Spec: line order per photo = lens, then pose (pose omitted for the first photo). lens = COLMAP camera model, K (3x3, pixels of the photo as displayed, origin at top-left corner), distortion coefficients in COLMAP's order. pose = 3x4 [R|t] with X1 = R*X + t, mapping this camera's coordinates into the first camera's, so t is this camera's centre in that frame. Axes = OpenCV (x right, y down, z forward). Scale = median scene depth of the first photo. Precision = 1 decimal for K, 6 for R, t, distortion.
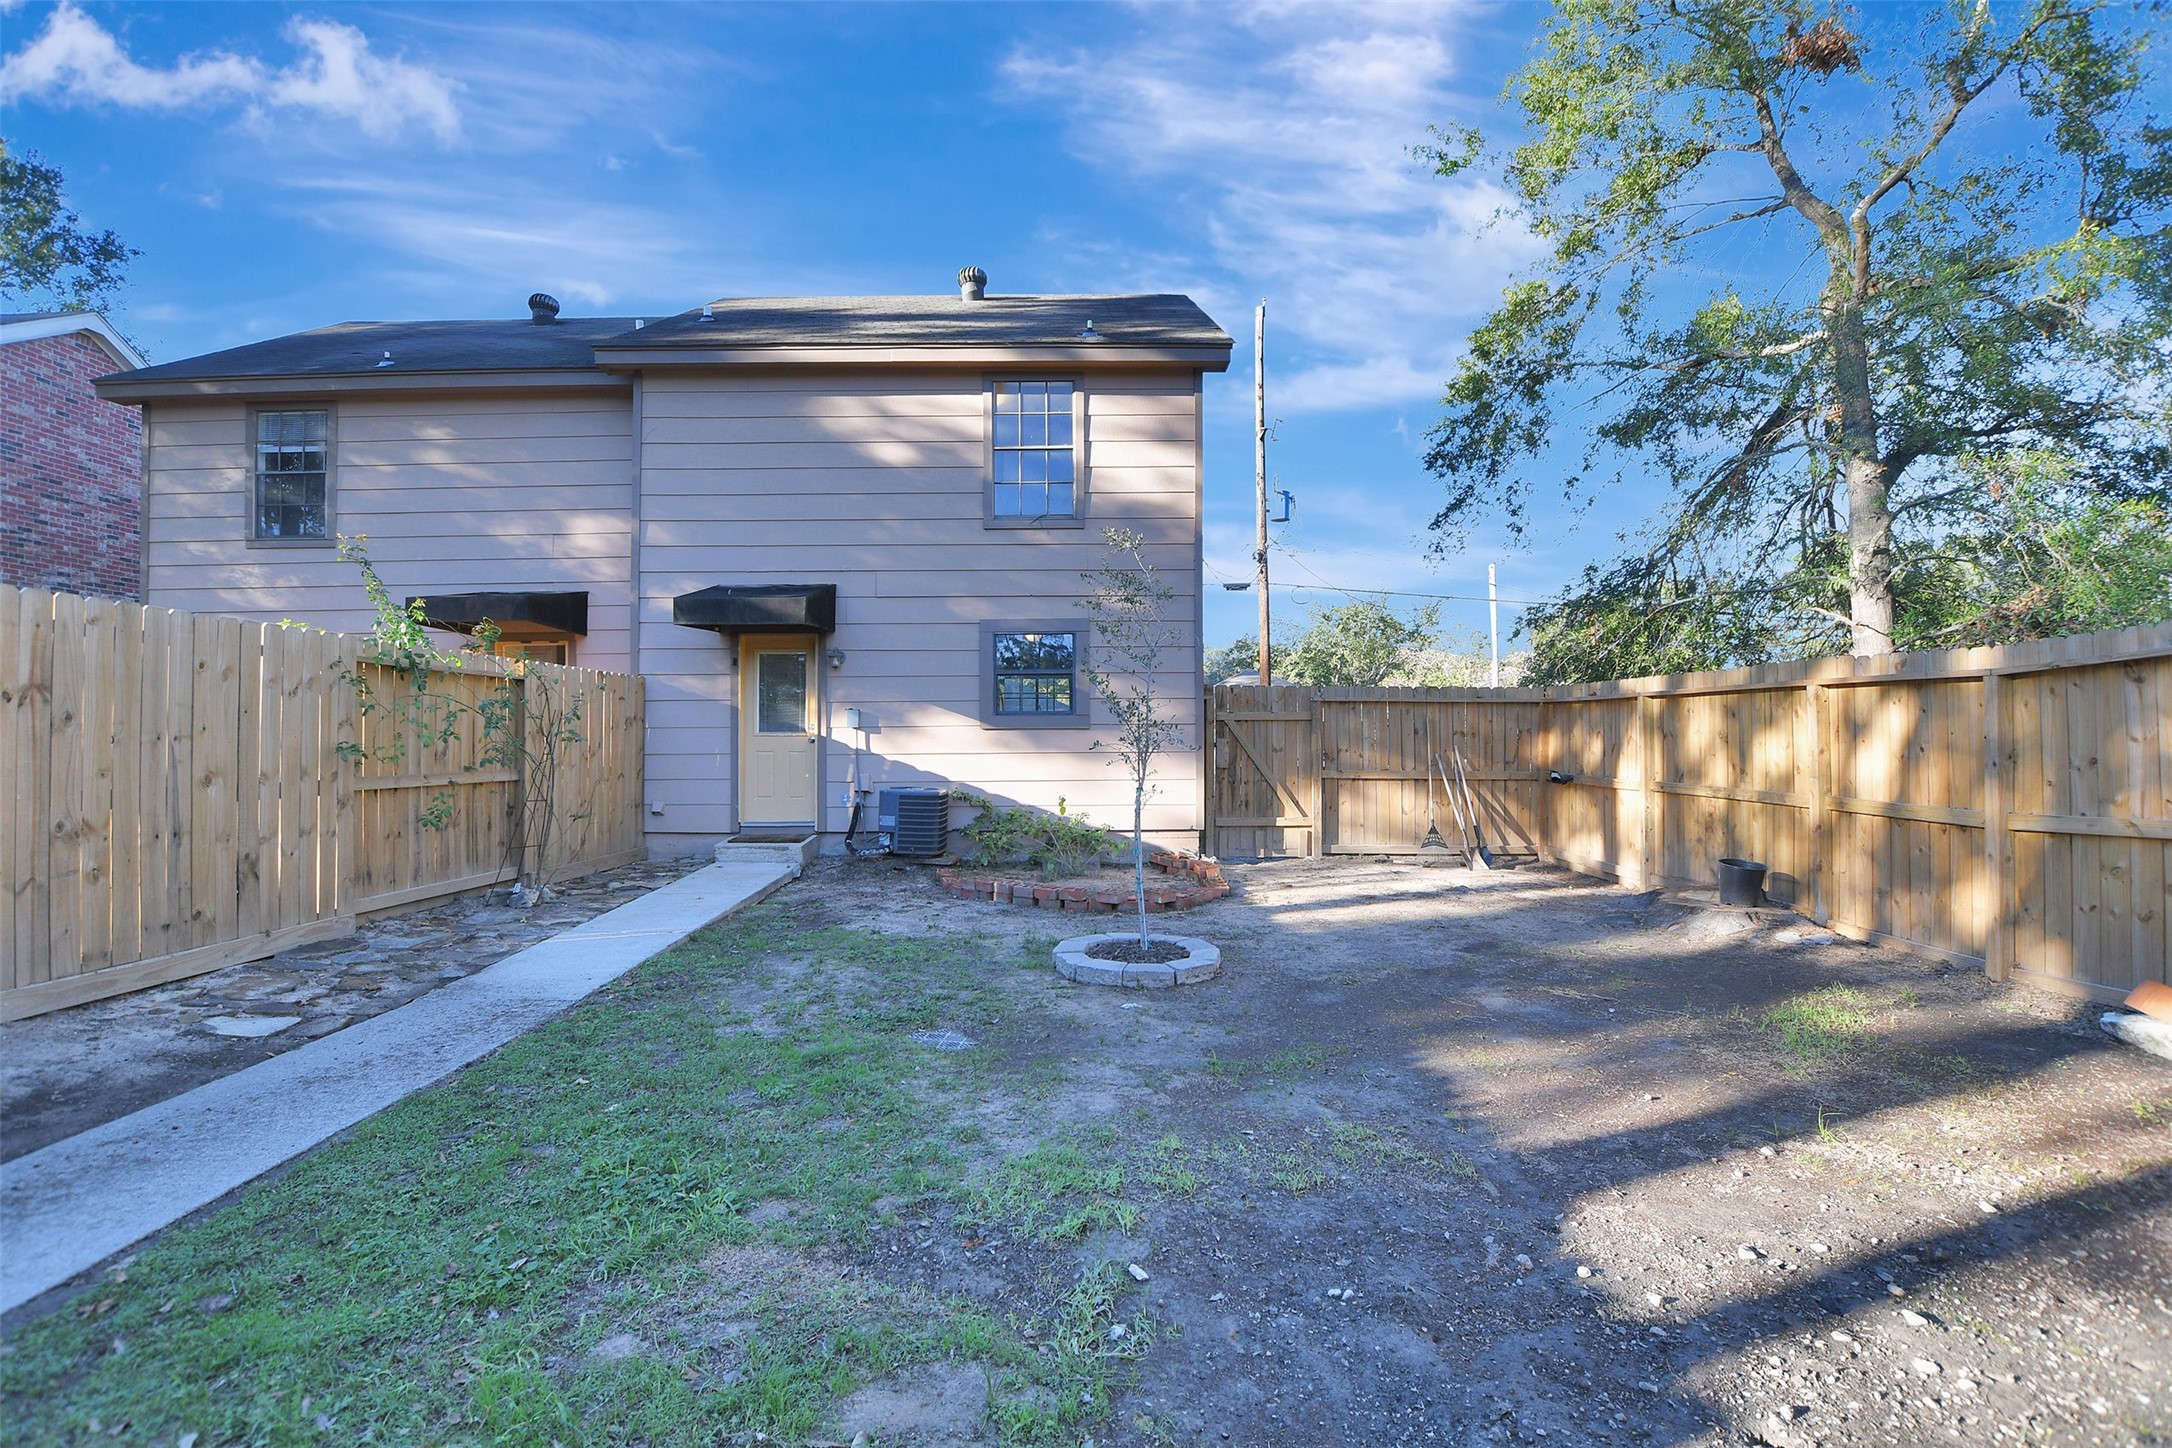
lens RADIAL K [[962.8, 0, 1086.2], [0, 962.8, 736.0], [0, 0, 1]] dist [-0.027407, 0.000696]
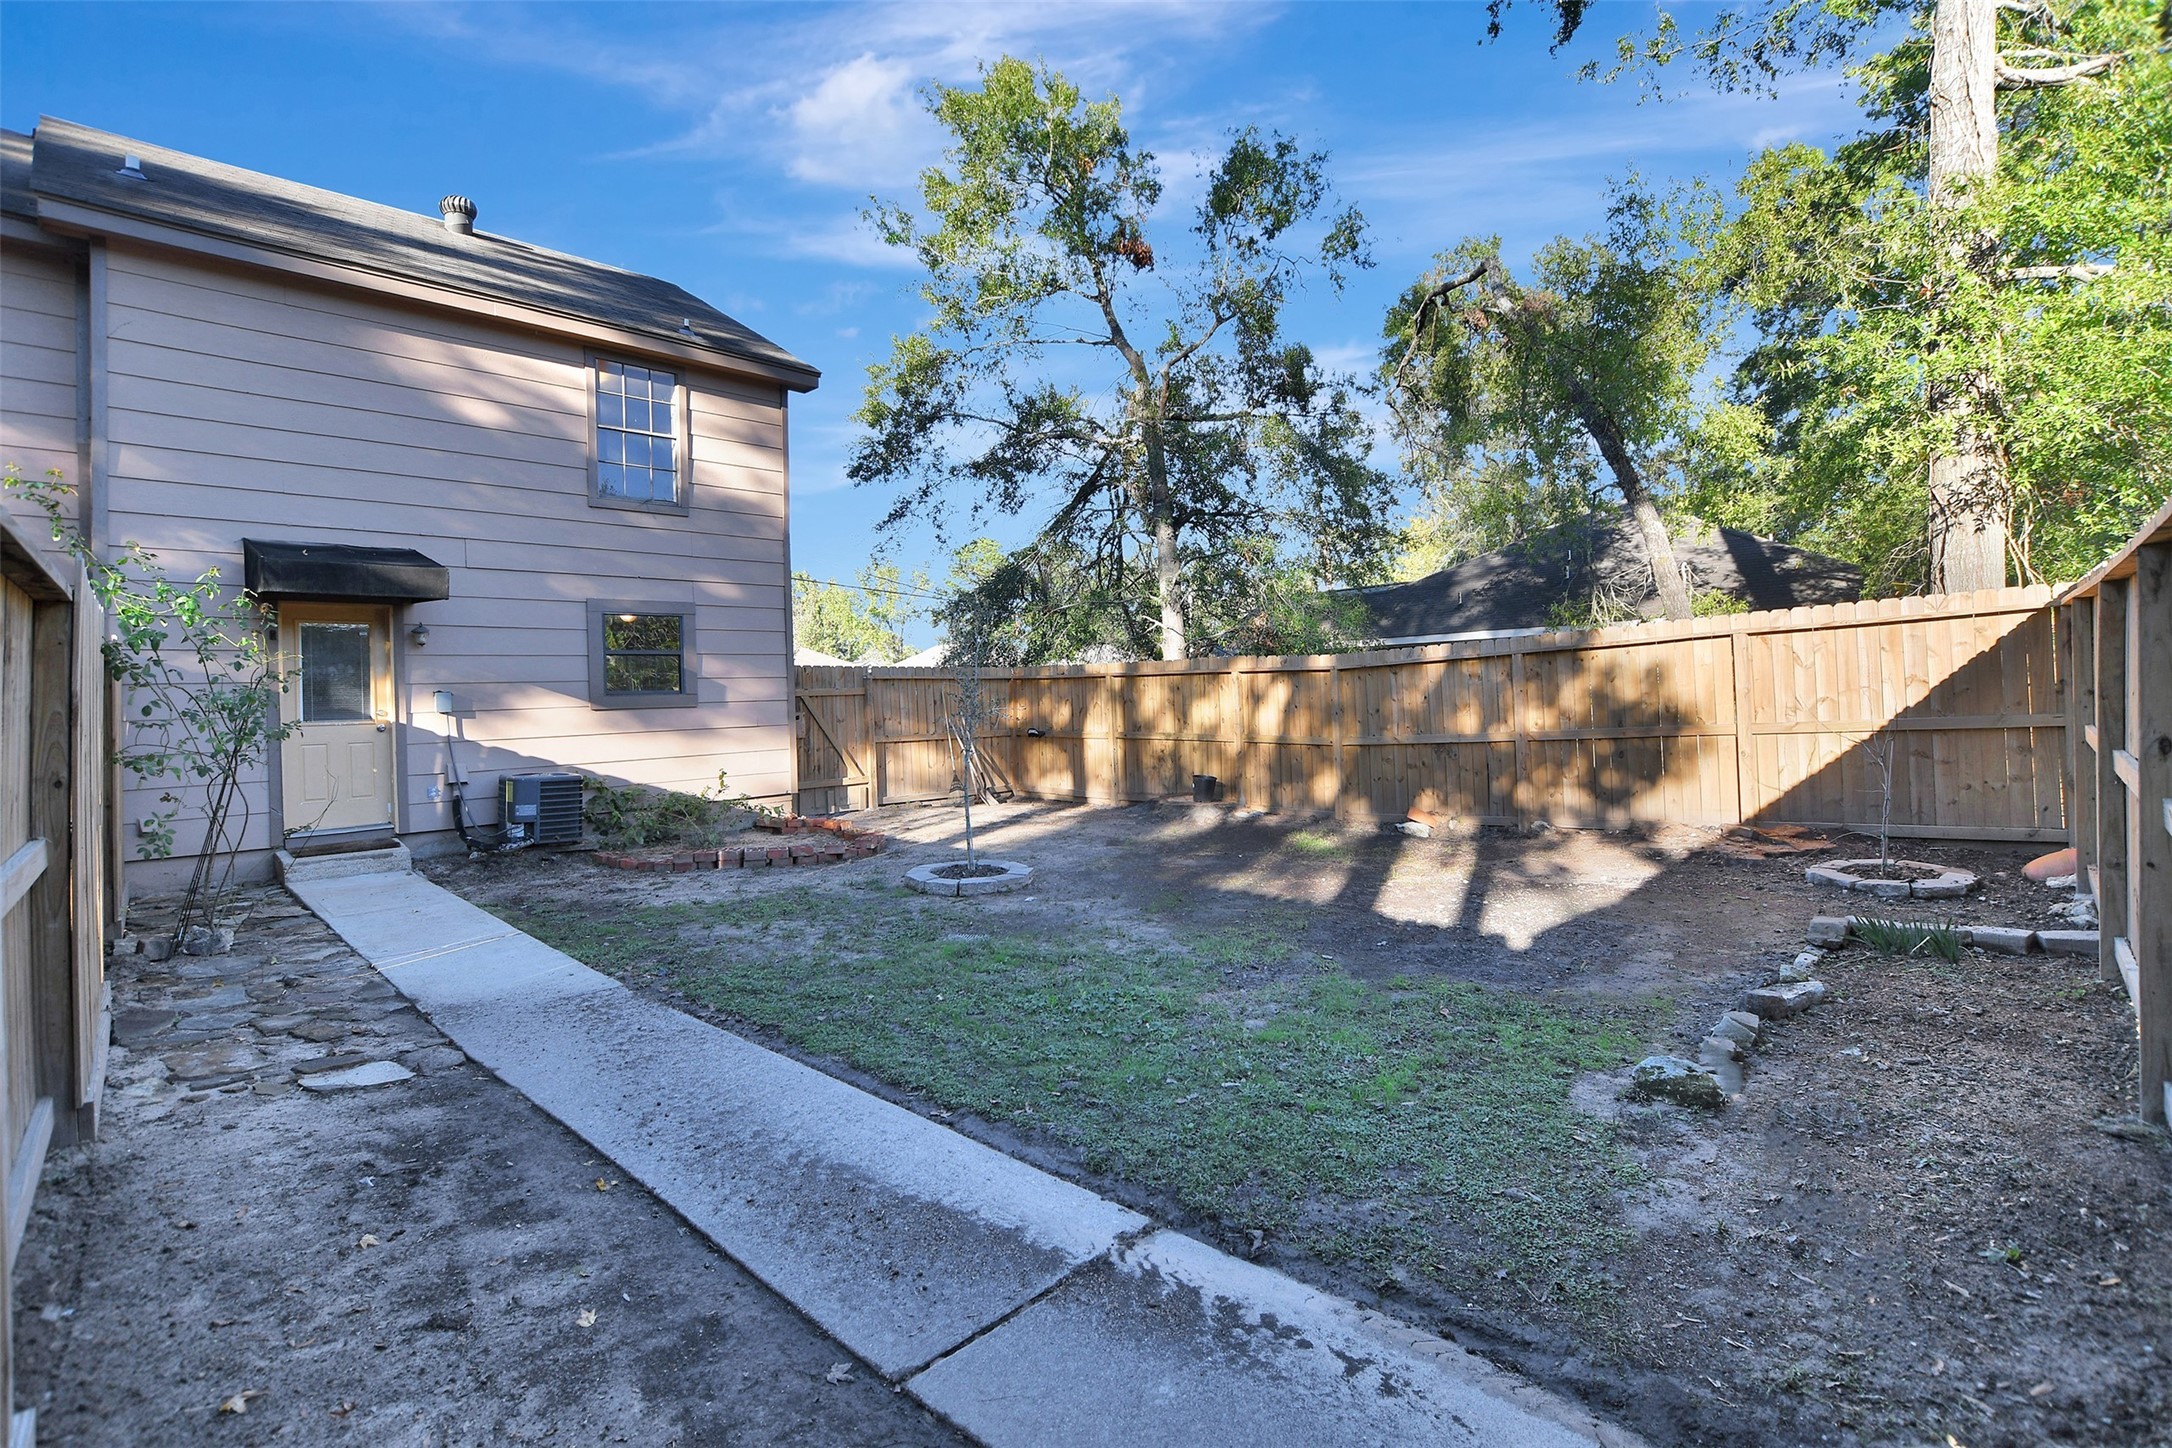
lens RADIAL K [[954.5, 0, 1088.0], [0, 954.5, 688.0], [0, 0, 1]] dist [-0.026898, 0.000193]
pose [[0.709563, -0.010622, 0.704562, -0.427750], [0.019913, 0.999789, -0.004982, -0.014841], [-0.704361, 0.017565, 0.709625, -0.042918]]
